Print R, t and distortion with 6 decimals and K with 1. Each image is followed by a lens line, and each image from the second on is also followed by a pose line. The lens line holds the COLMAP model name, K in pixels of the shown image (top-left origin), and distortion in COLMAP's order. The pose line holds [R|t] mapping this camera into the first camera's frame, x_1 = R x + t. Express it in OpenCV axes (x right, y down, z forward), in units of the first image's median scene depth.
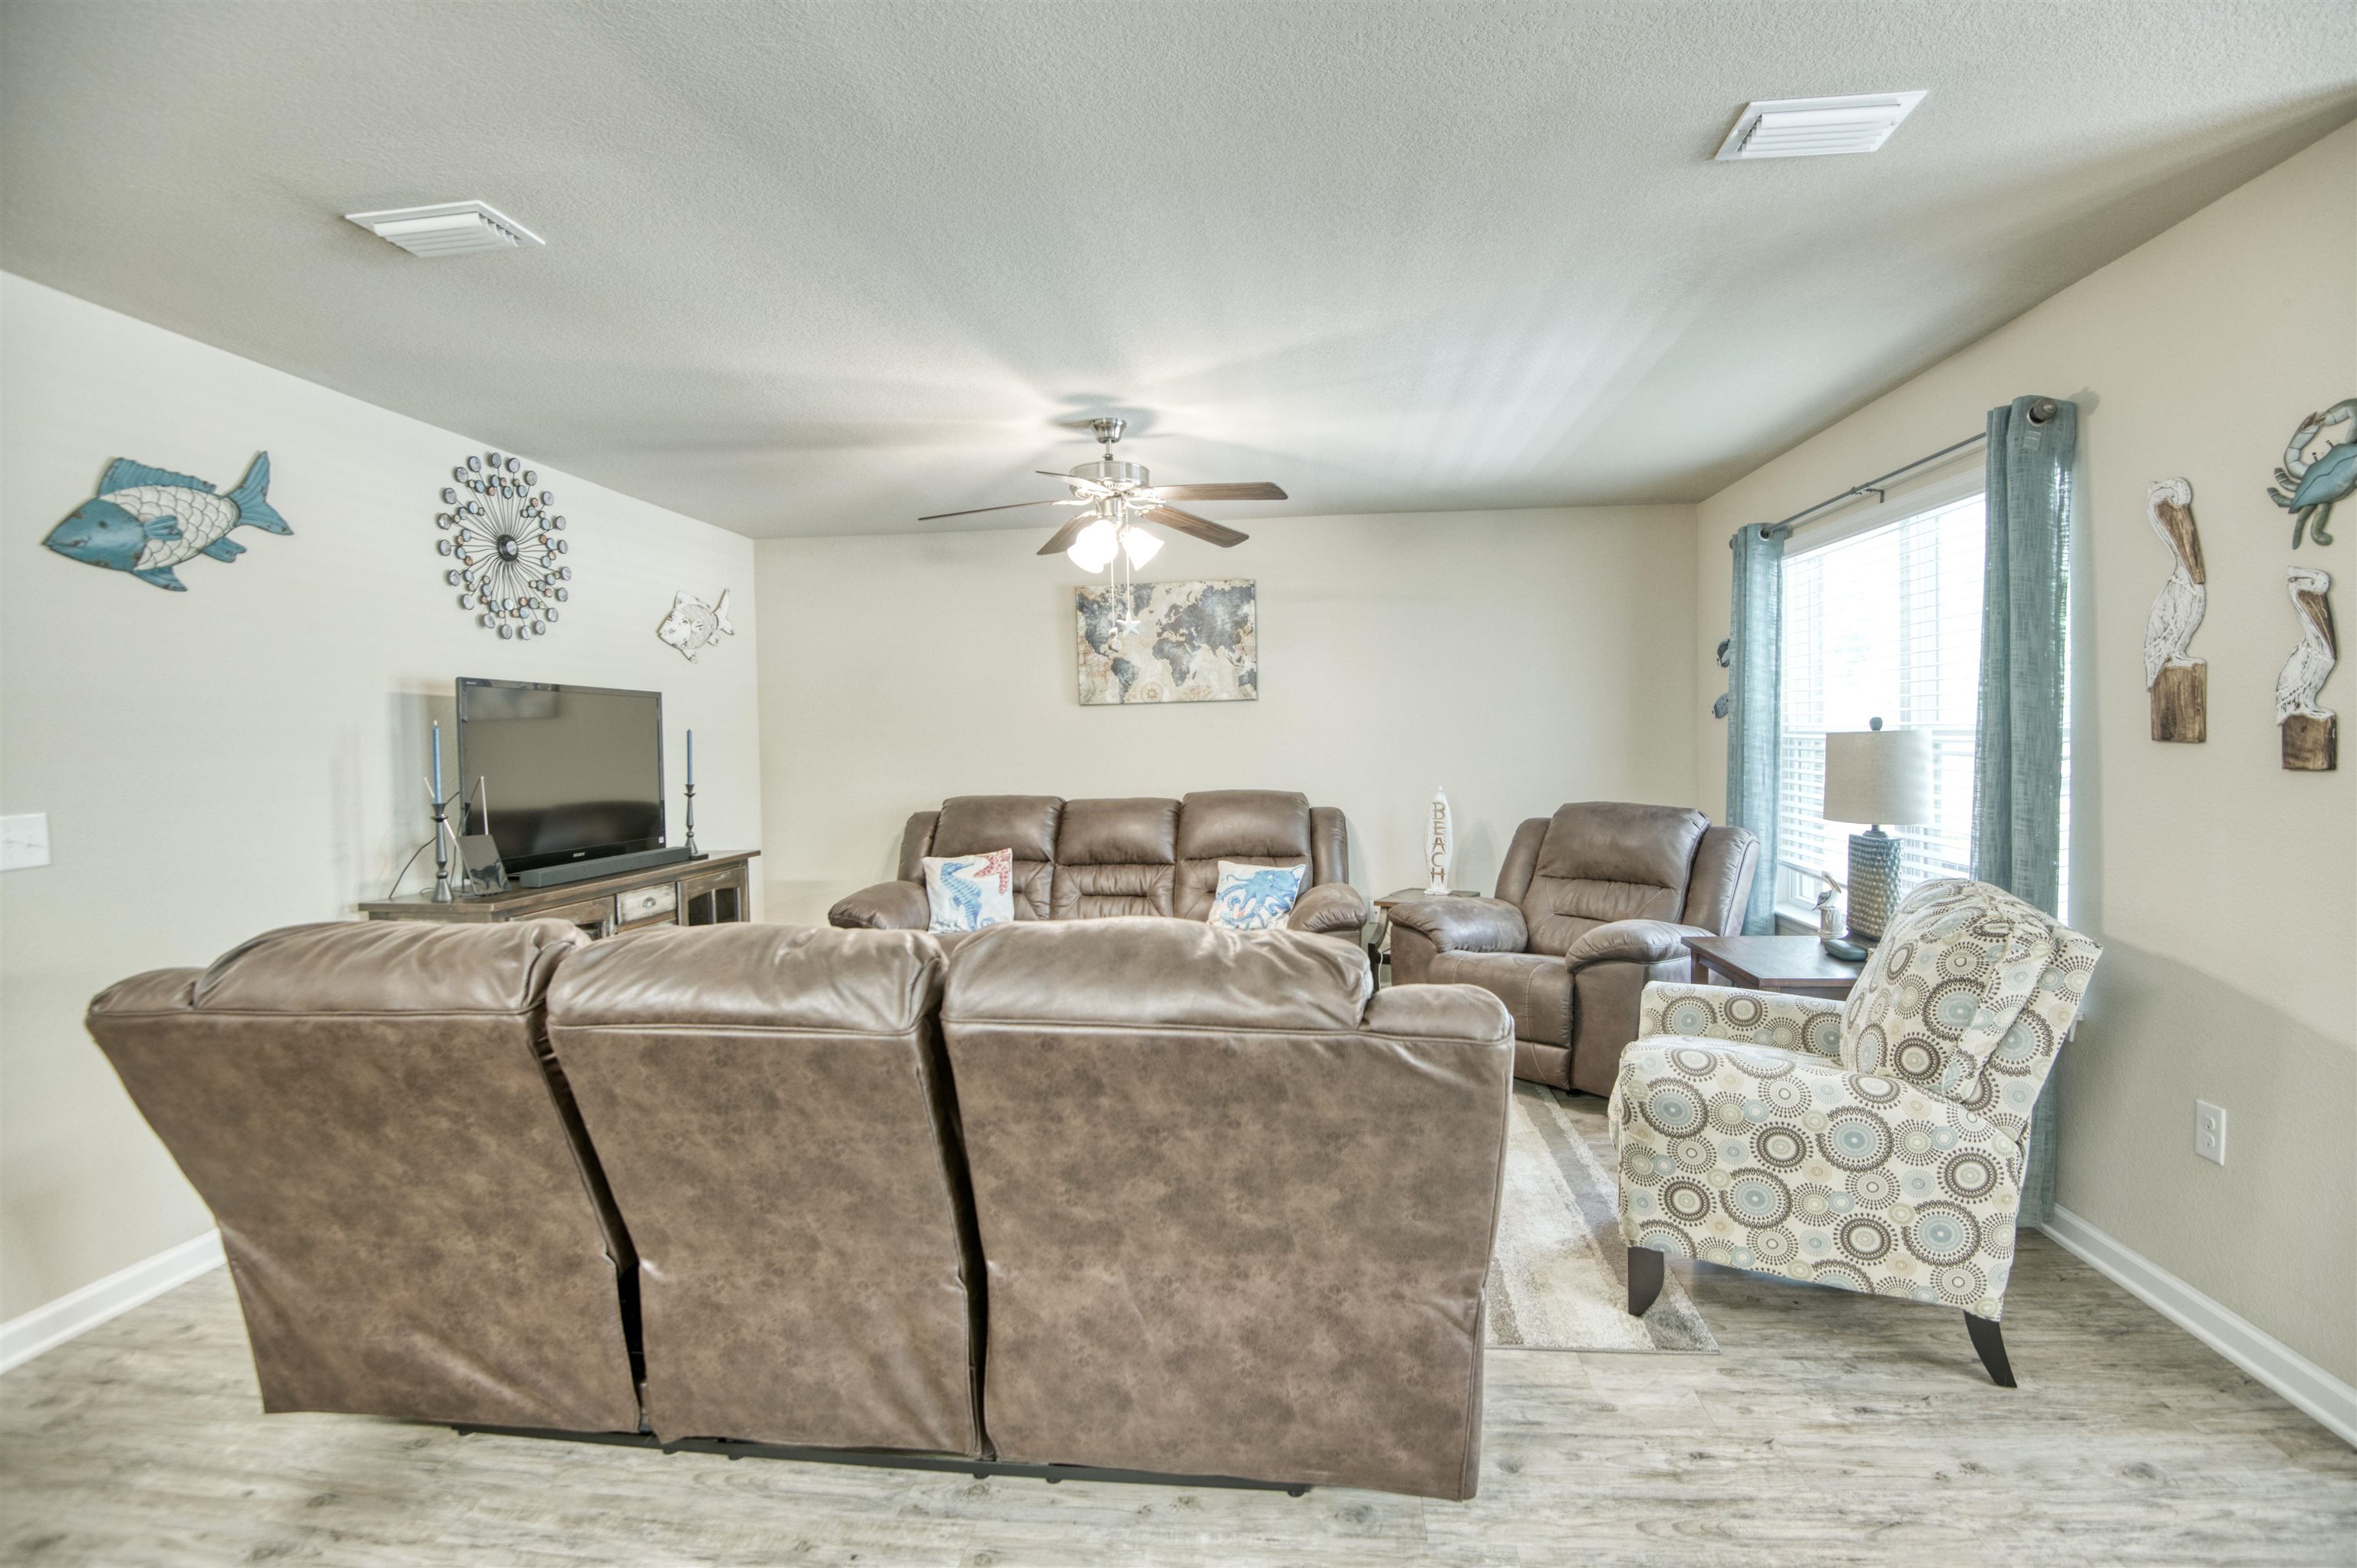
lens RADIAL K [[1081.4, 0, 1205.0], [0, 1081.4, 772.4], [0, 0, 1]] dist [-0.001103, -0.028641]
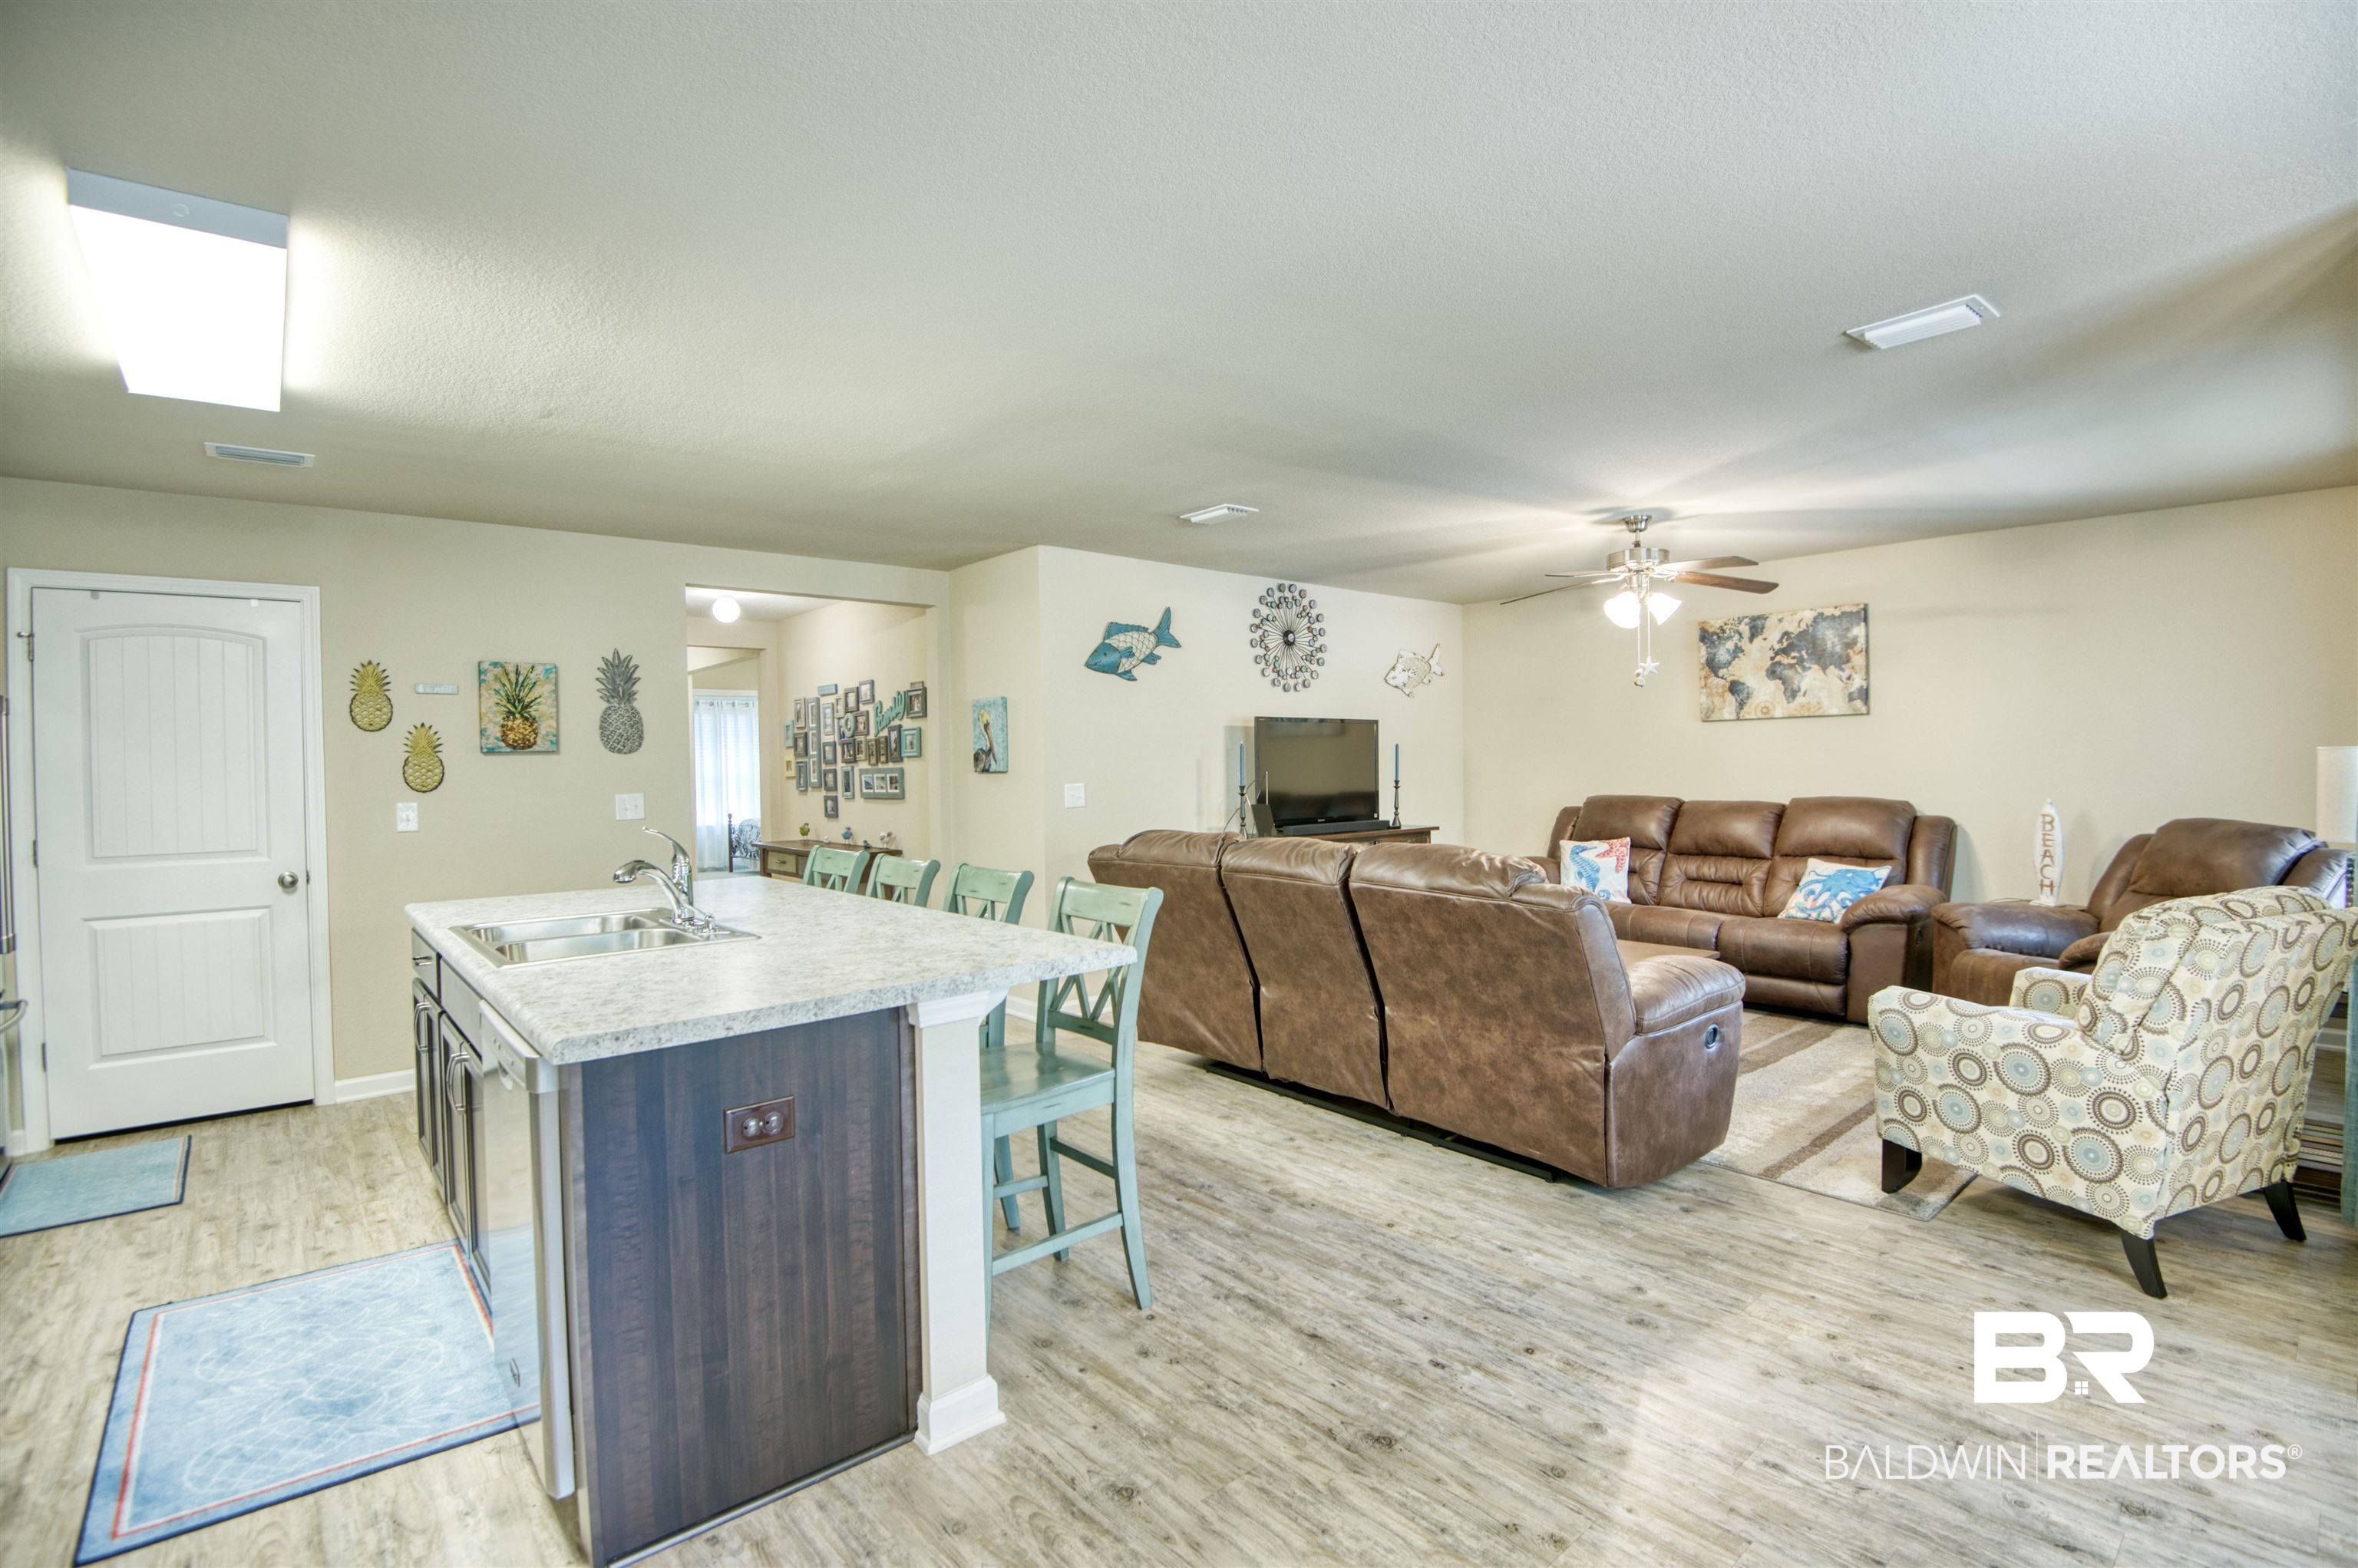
lens RADIAL K [[1081.9, 0, 1205.5], [0, 1081.9, 772.4], [0, 0, 1]] dist [-0.001103, -0.028641]
pose [[0.729896, 0.016042, -0.683370, 0.406694], [-0.019648, 0.999804, 0.002485, 0.002065], [0.683276, 0.011614, 0.730068, -0.321323]]
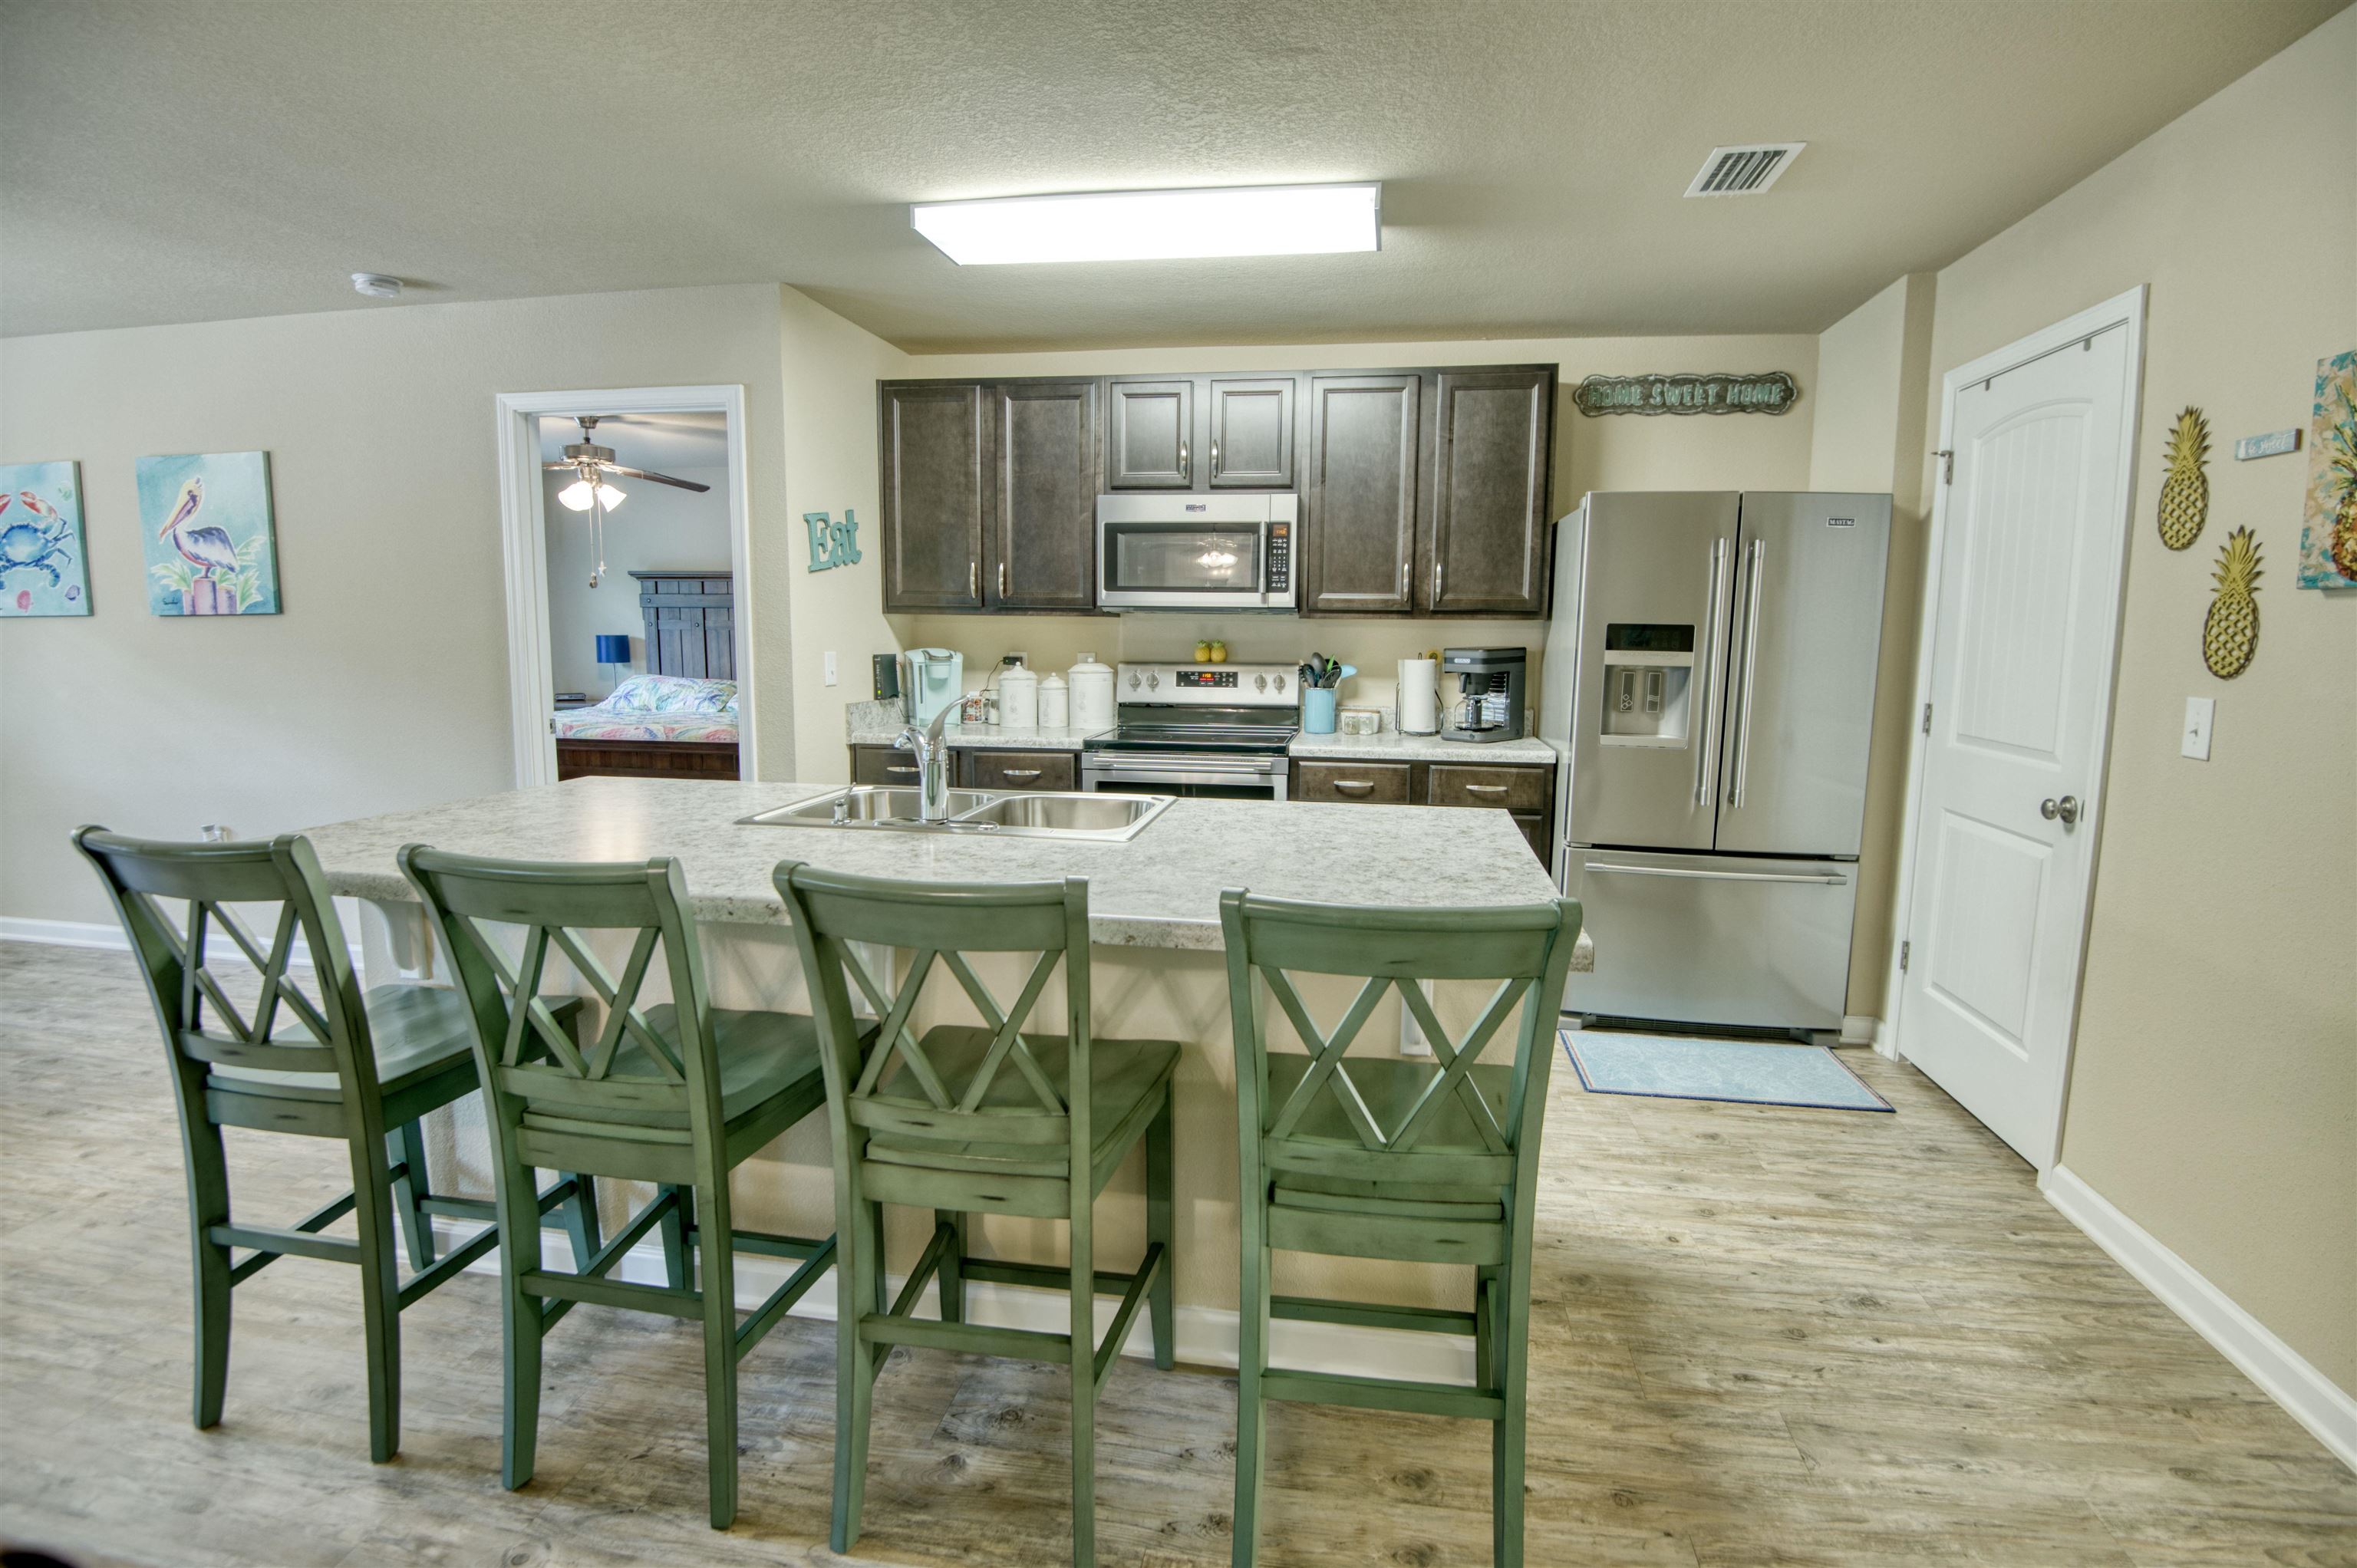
lens RADIAL K [[1128.4, 0, 1195.1], [0, 1128.4, 774.3], [0, 0, 1]] dist [-0.013161, -0.014530]
pose [[-0.997302, 0.000765, 0.073405, -0.490205], [0.012704, 0.986658, 0.162312, -0.005027], [-0.072301, 0.162807, -0.984005, 0.499156]]
